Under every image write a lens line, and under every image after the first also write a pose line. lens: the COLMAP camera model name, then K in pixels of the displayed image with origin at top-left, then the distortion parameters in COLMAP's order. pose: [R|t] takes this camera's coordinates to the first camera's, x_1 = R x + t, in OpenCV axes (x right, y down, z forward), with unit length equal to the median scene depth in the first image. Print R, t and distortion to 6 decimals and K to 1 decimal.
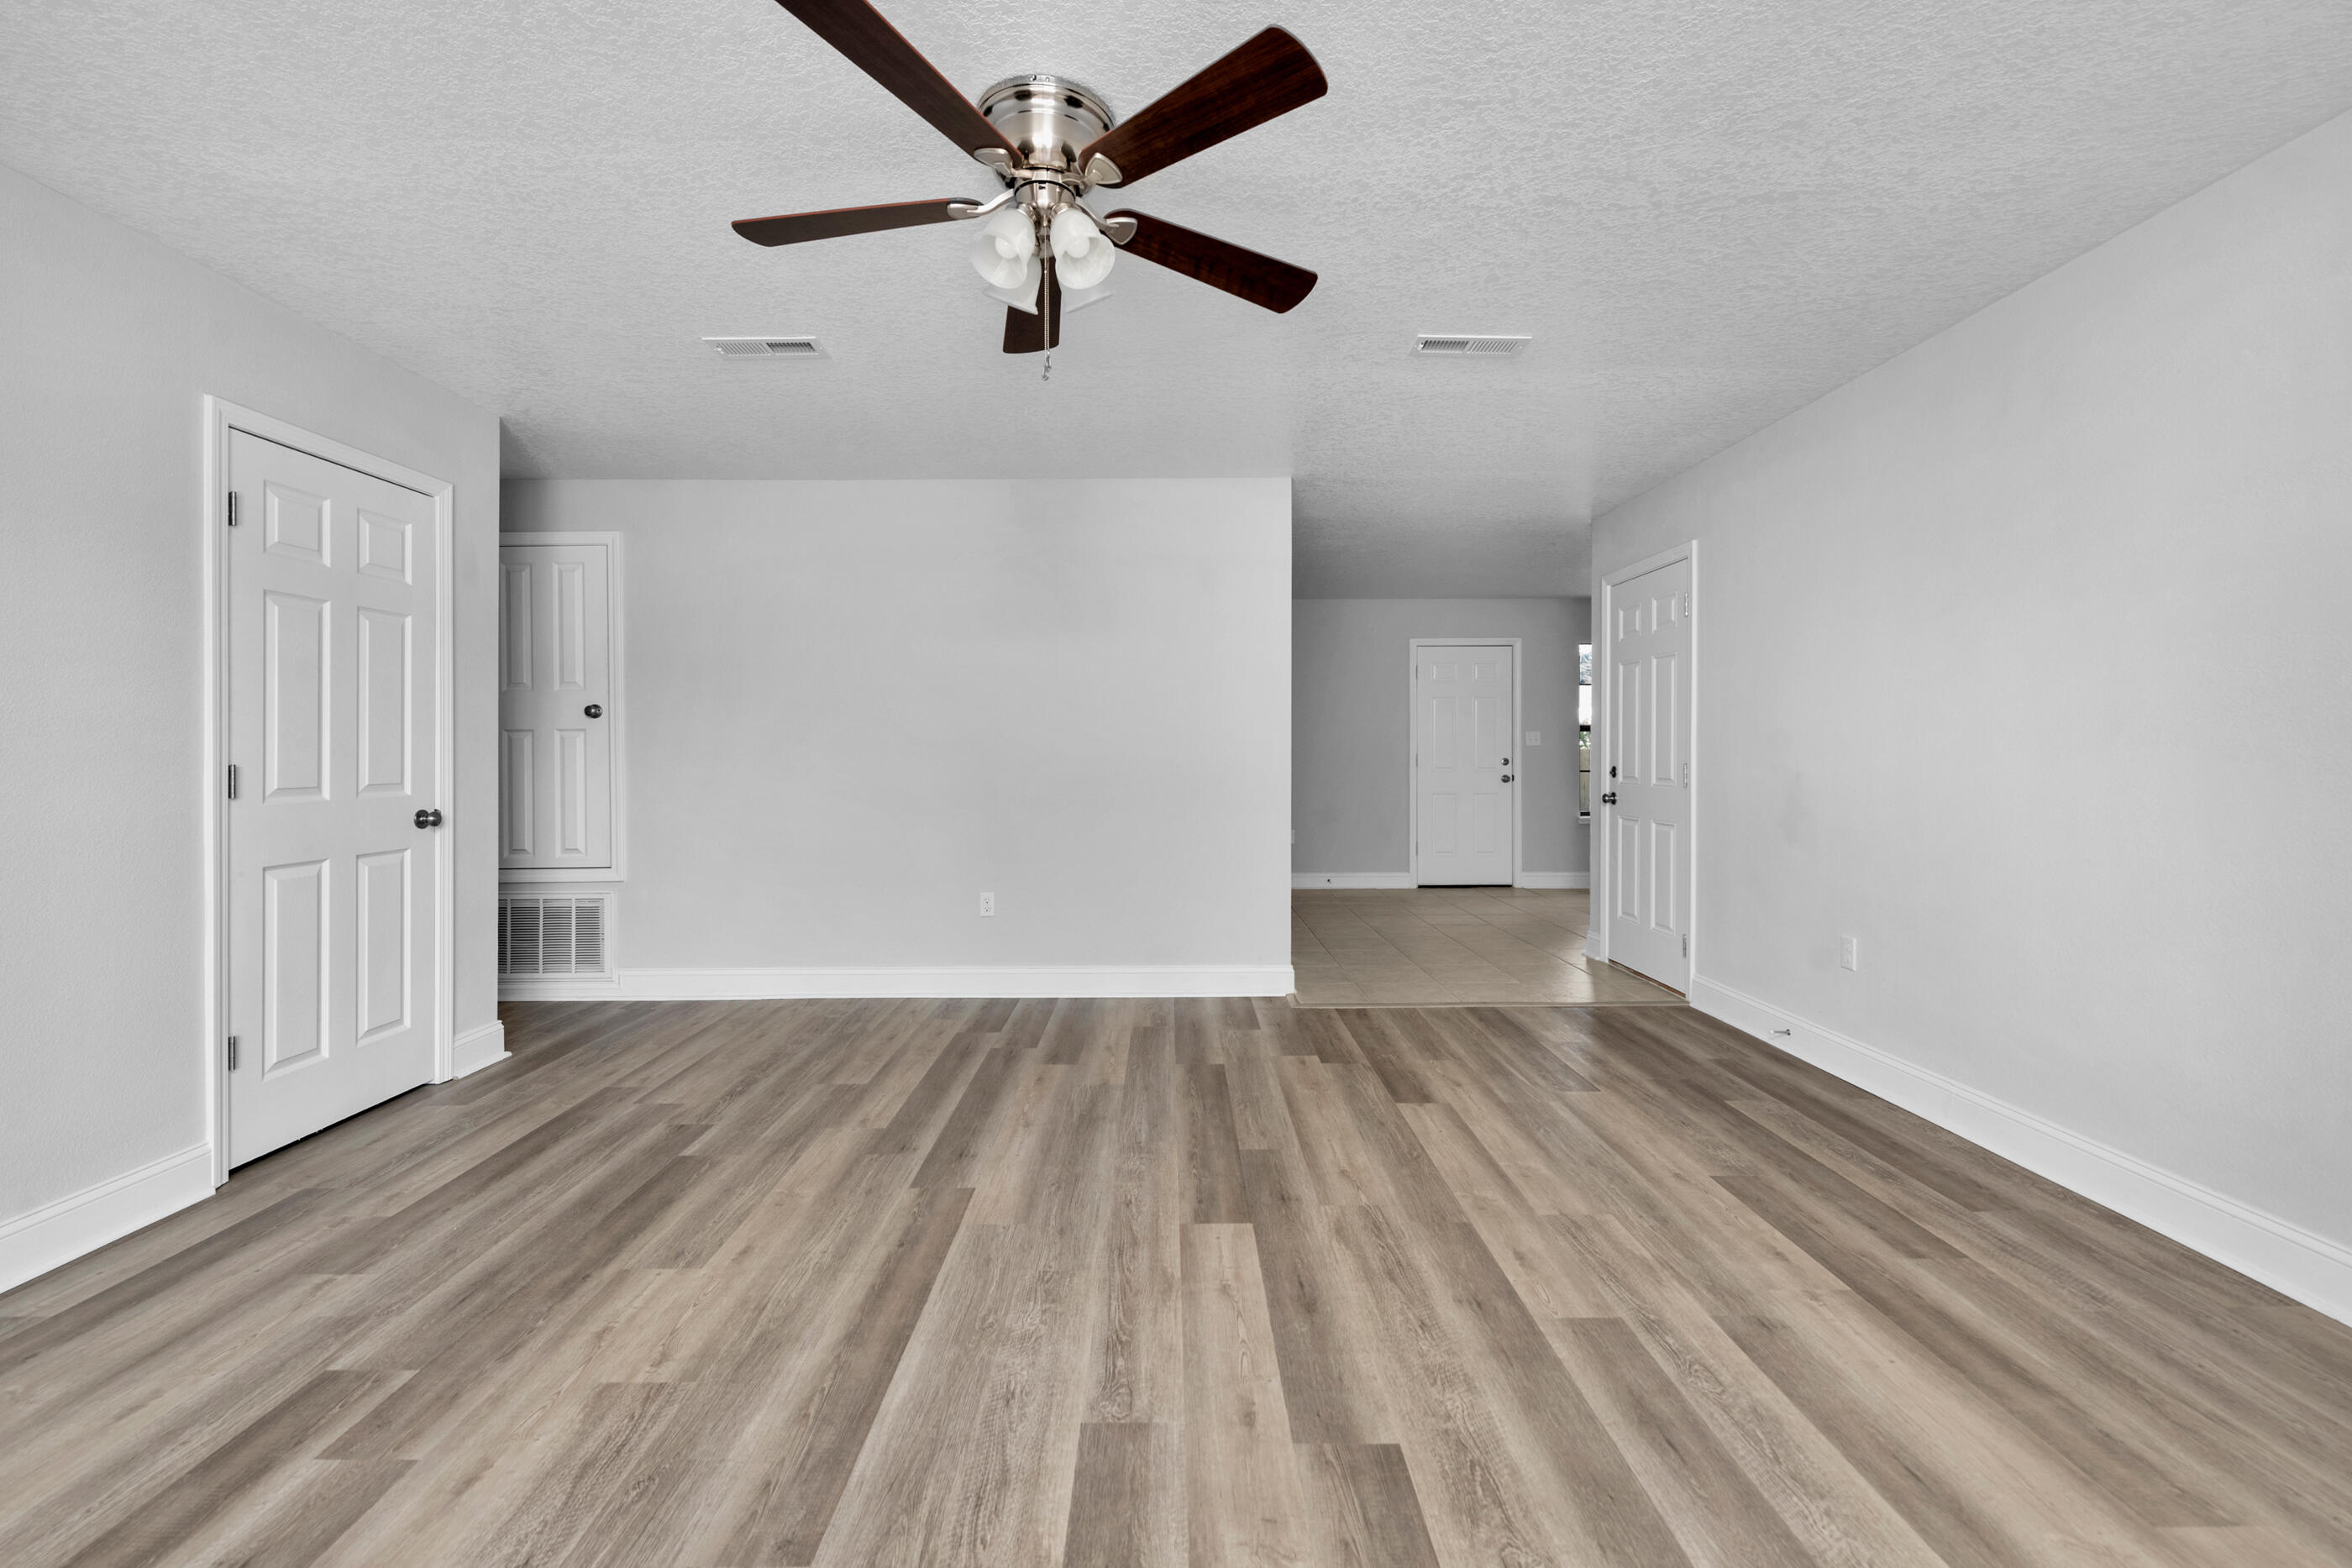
lens RADIAL K [[1005.4, 0, 1177.6], [0, 1005.4, 746.6], [0, 0, 1]] dist [0.000981, -0.000483]
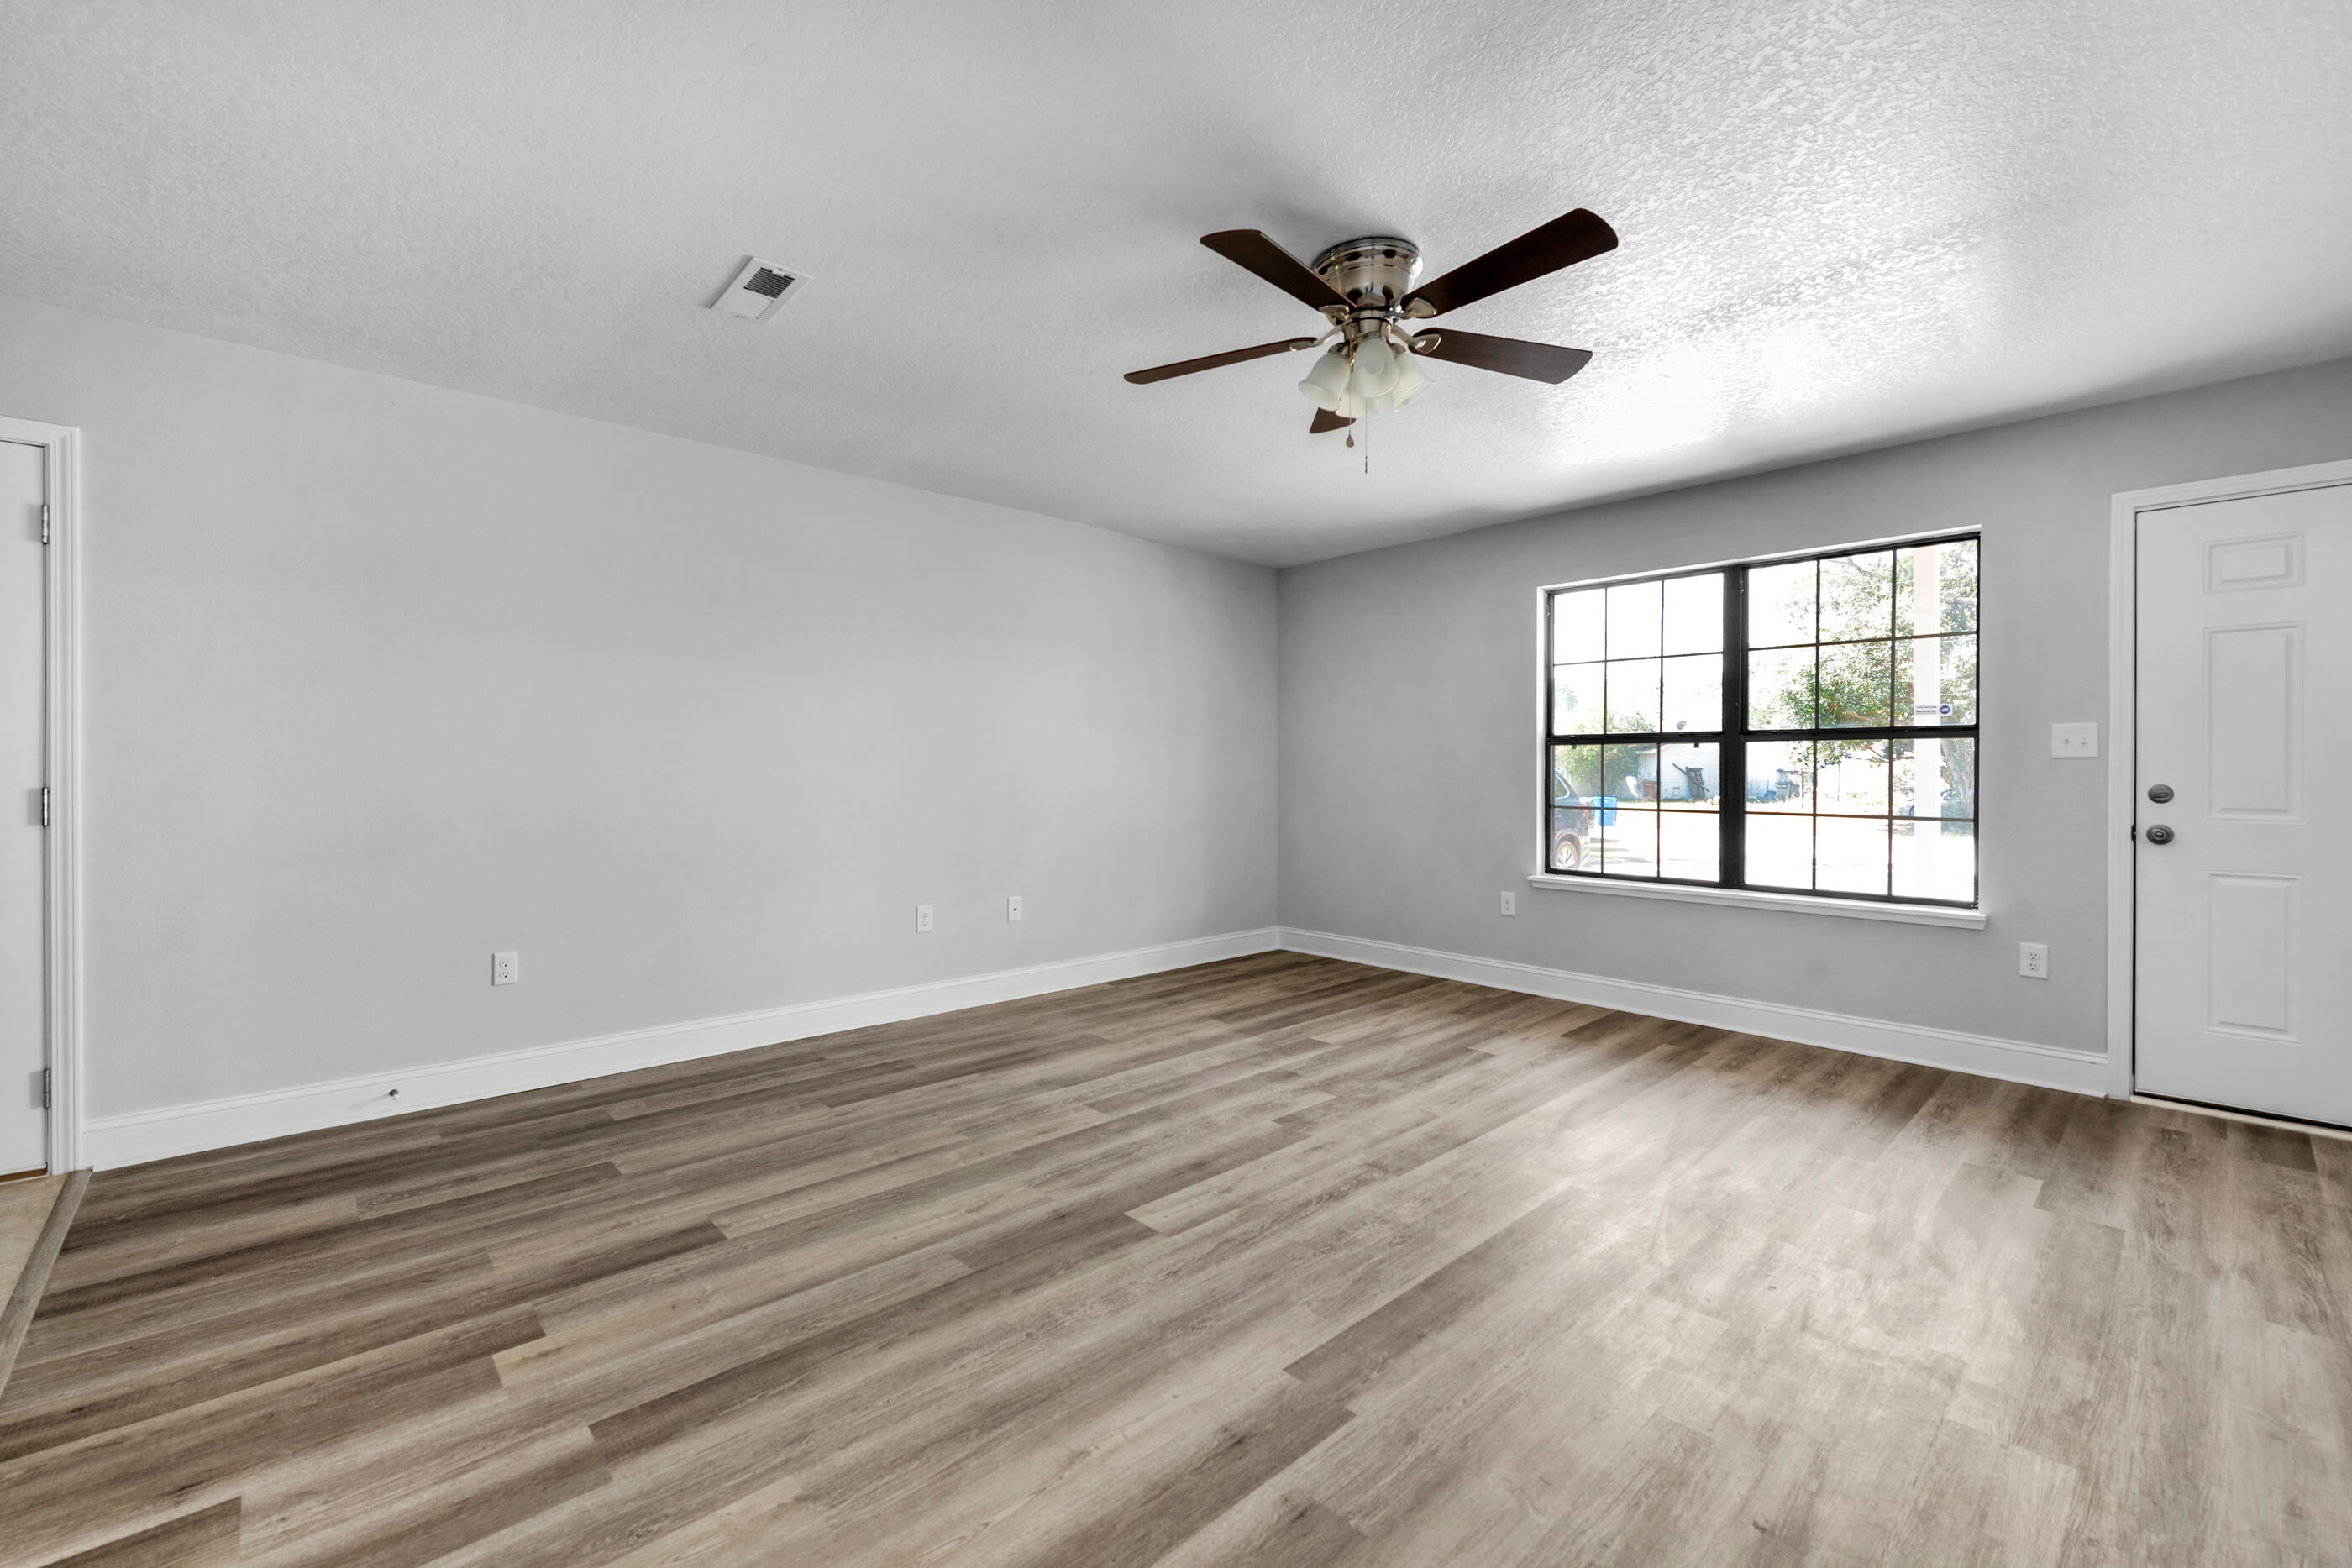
lens RADIAL K [[959.7, 0, 1184.7], [0, 959.7, 789.8], [0, 0, 1]] dist [0.001262, -0.000456]
pose [[-0.680823, -0.015147, 0.732291, -0.668123], [-0.004284, 0.999851, 0.016698, 0.009146], [-0.732435, 0.008232, -0.680787, 1.552431]]
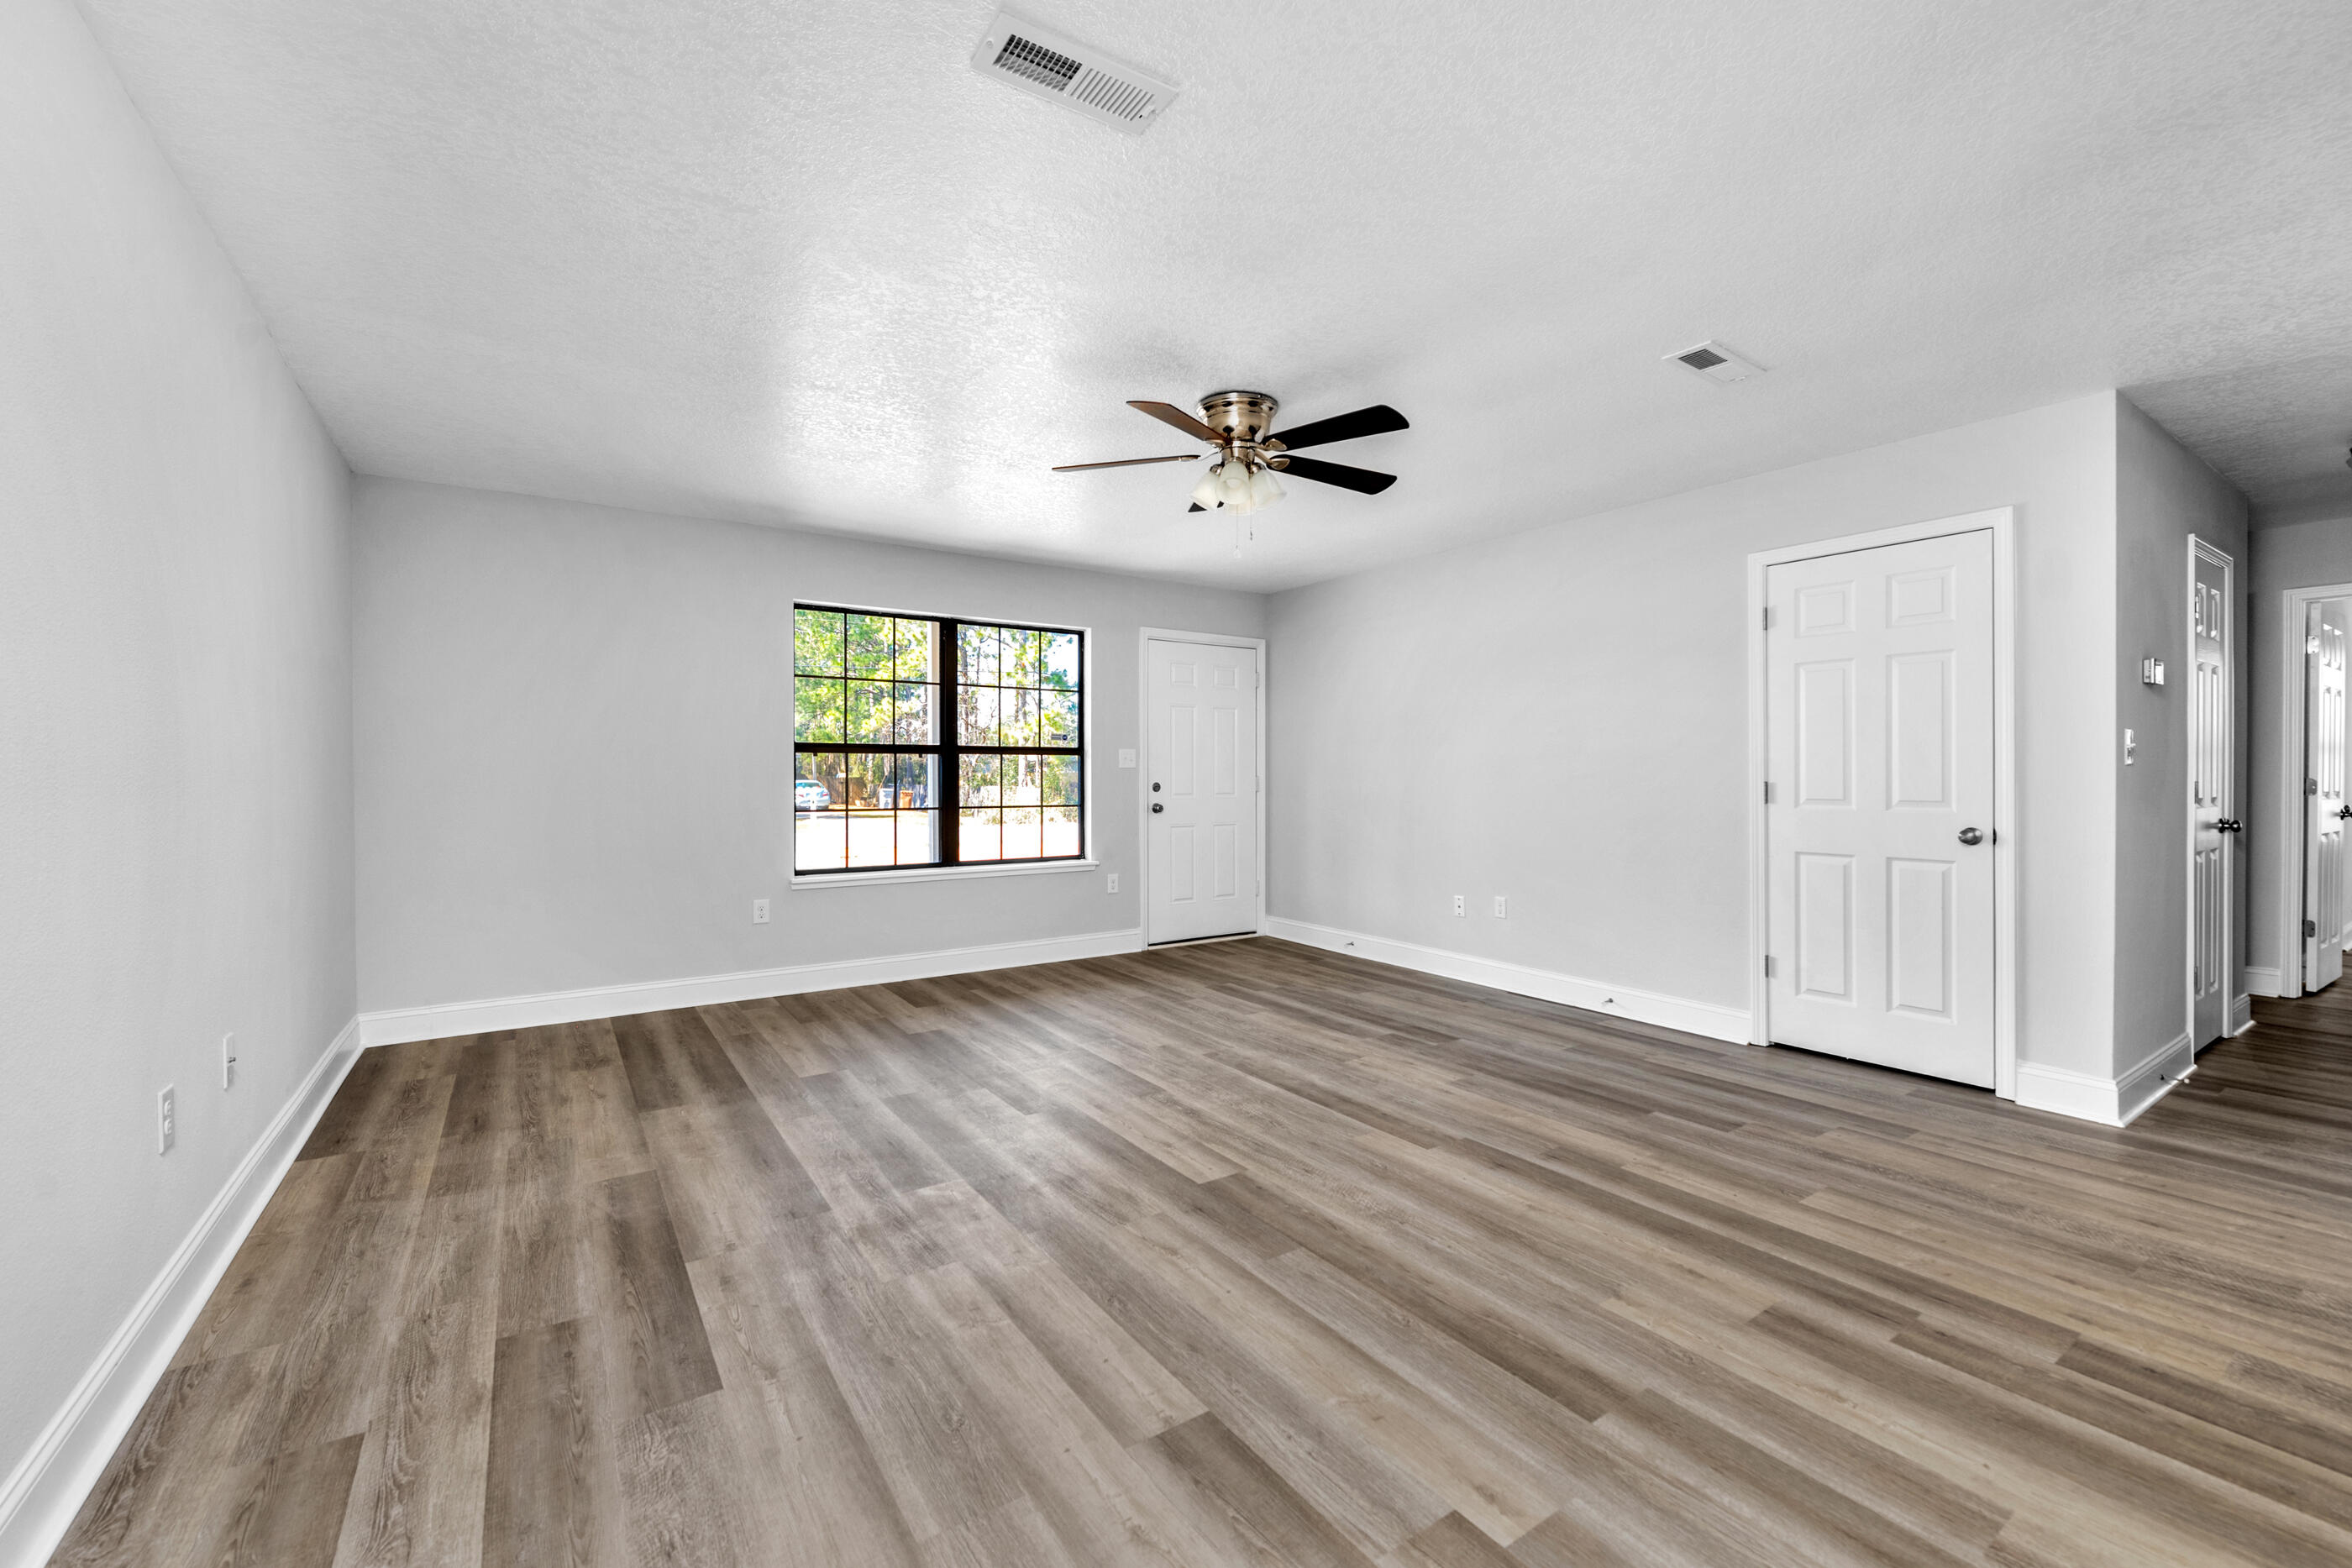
lens RADIAL K [[939.6, 0, 1183.2], [0, 939.6, 779.0], [0, 0, 1]] dist [0.000743, 0.000003]
pose [[-0.837022, 0.005573, -0.547141, 0.642102], [0.005609, 0.999983, 0.001605, 0.006463], [0.547141, -0.001726, -0.837039, 1.793931]]
